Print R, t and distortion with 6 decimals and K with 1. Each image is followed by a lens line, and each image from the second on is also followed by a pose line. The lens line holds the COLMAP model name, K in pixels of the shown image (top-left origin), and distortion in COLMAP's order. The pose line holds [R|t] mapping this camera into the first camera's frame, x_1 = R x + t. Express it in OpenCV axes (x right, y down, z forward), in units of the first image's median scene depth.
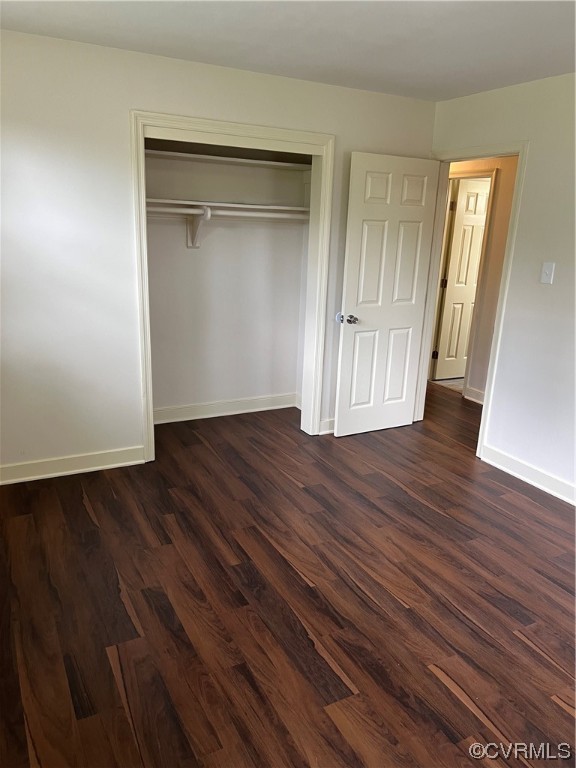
lens RADIAL K [[575.4, 0, 286.5], [0, 575.4, 381.1], [0, 0, 1]] dist [0.029858, -0.013631]
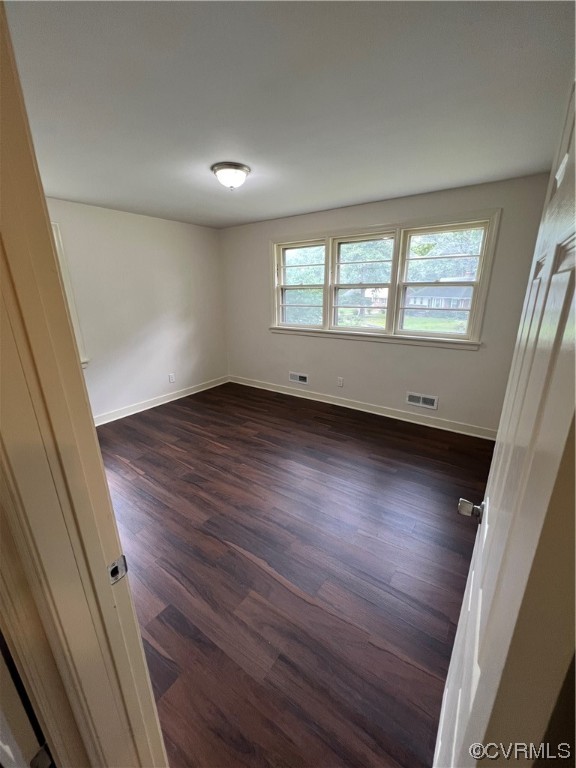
lens RADIAL K [[306.4, 0, 287.2], [0, 306.4, 383.4], [0, 0, 1]] dist [0.000313, -0.000008]
pose [[-0.888197, 0.110784, -0.445906, 0.507446], [-0.137046, 0.862441, 0.487252, -0.420839], [0.438548, 0.493886, -0.750835, 1.691446]]
